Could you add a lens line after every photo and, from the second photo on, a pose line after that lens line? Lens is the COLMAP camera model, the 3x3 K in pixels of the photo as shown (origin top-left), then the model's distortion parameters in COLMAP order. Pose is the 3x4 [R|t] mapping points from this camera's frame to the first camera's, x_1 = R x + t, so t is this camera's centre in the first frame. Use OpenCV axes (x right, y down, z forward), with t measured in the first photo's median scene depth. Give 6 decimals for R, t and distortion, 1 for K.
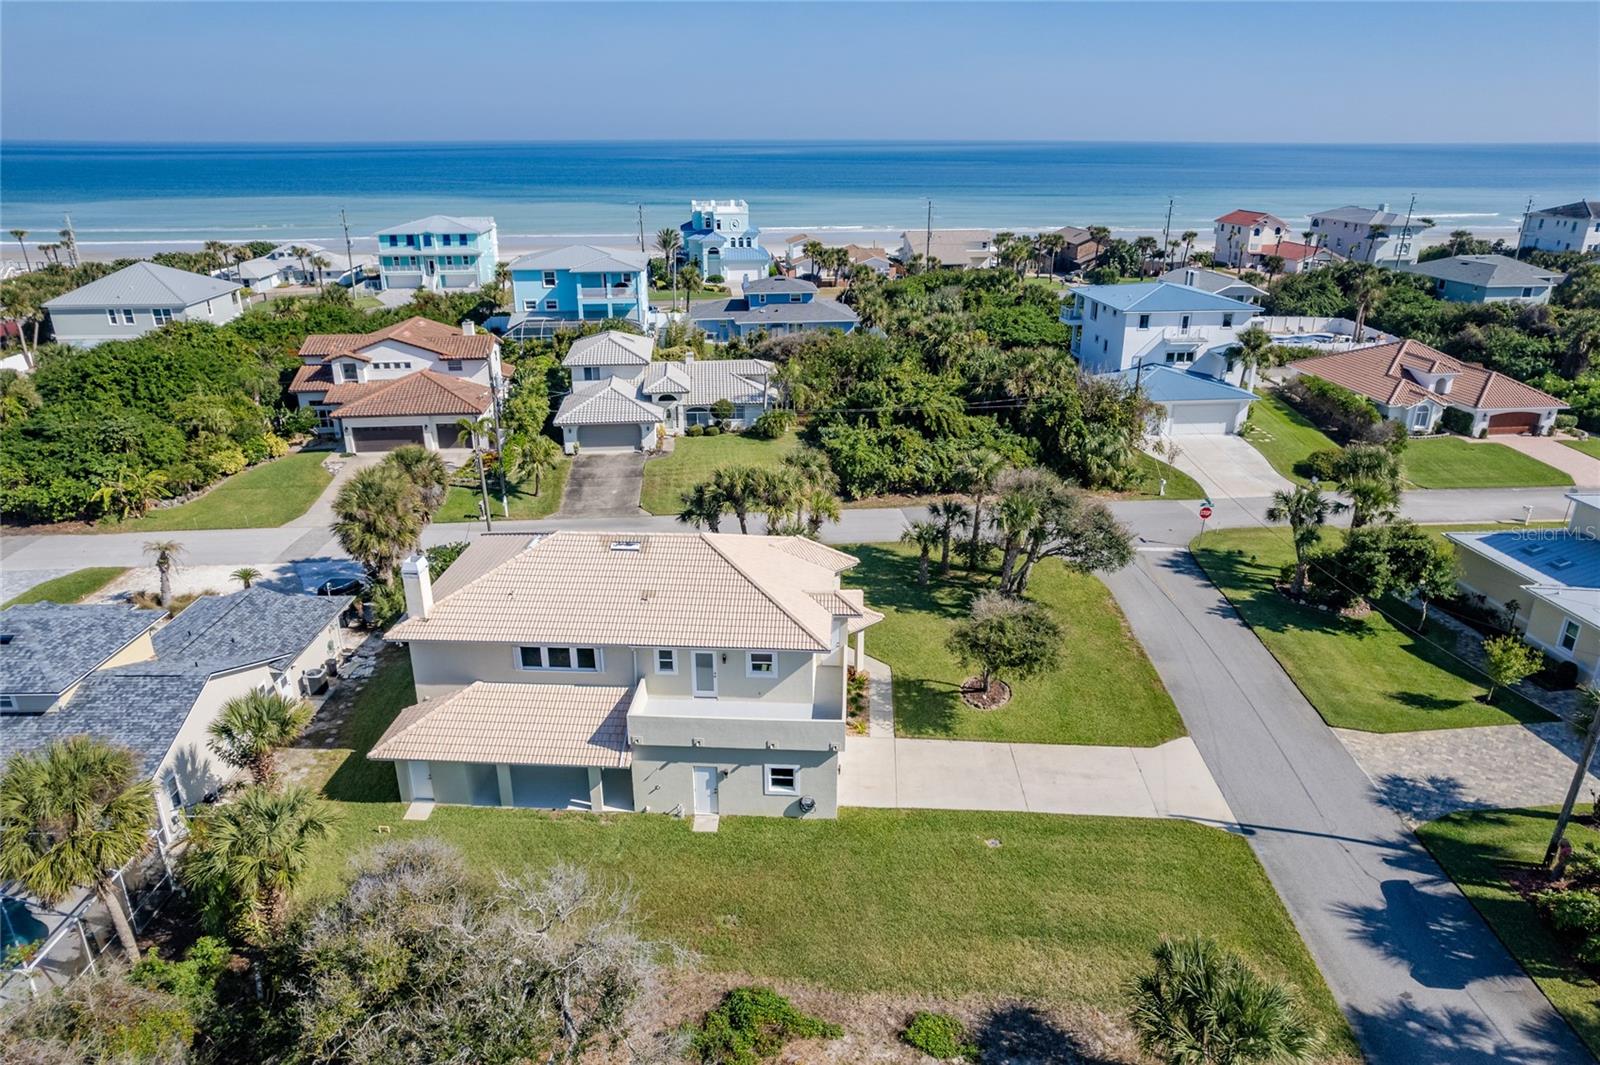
lens RADIAL K [[1025.0, 0, 800.0], [0, 1025.0, 532.5], [0, 0, 1]] dist [-0.044239, 0.047198]
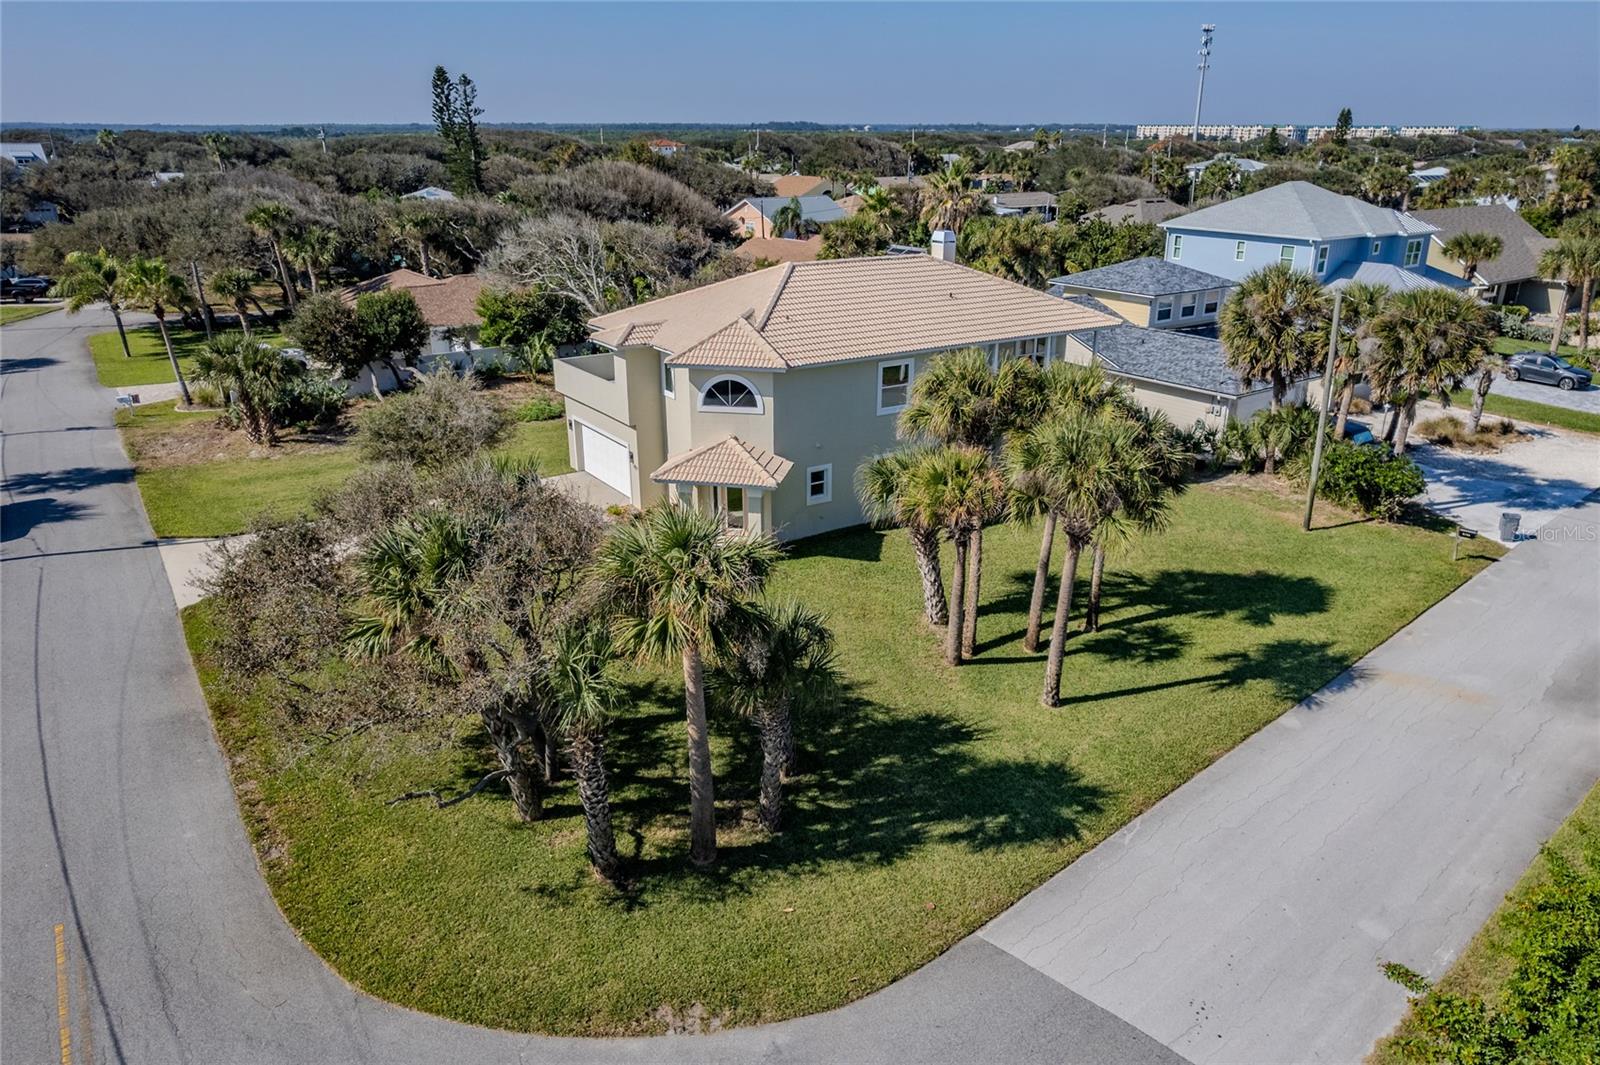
lens RADIAL K [[1126.0, 0, 800.0], [0, 1126.0, 532.5], [0, 0, 1]] dist [-0.031890, 0.000624]
pose [[-0.802726, 0.203289, -0.560628, 0.234511], [-0.216792, 0.776304, 0.591906, -0.190475], [0.555546, 0.596678, -0.579089, 0.839388]]
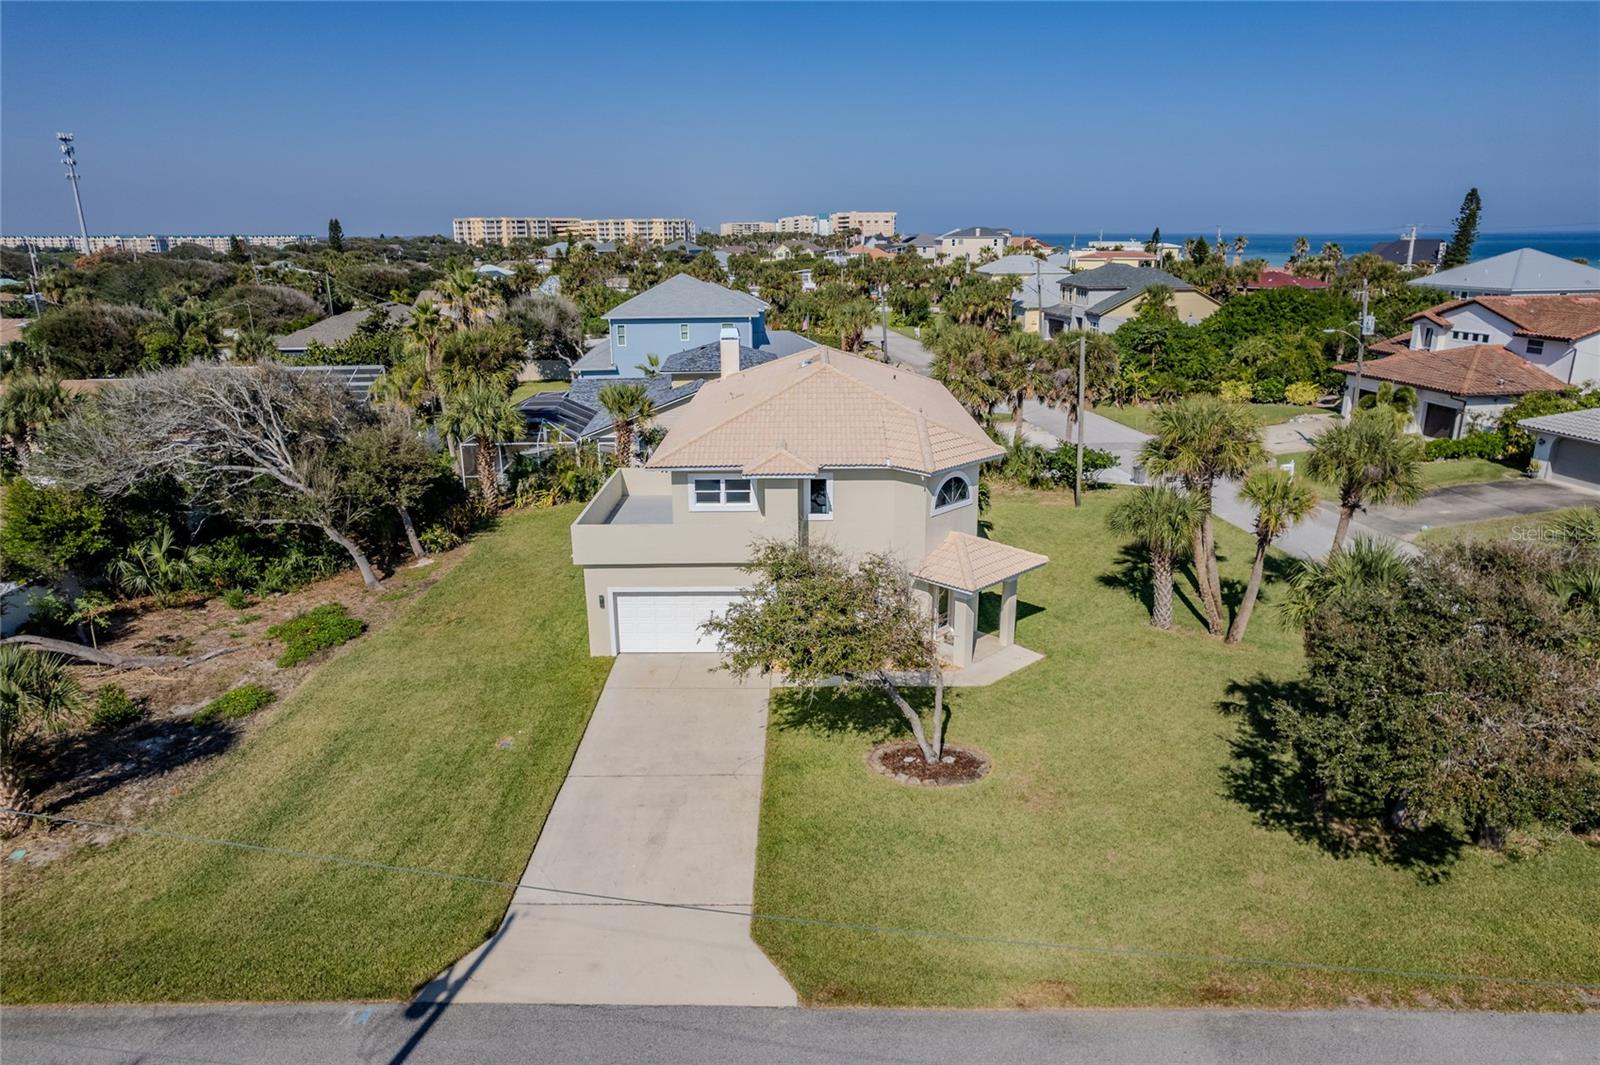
lens RADIAL K [[1025.0, 0, 800.0], [0, 1025.0, 532.5], [0, 0, 1]] dist [-0.044239, 0.047198]
pose [[0.049701, 0.281531, -0.958264, 0.370354], [-0.355321, 0.901664, 0.246473, -0.036234], [0.933422, 0.328241, 0.144848, 0.451317]]
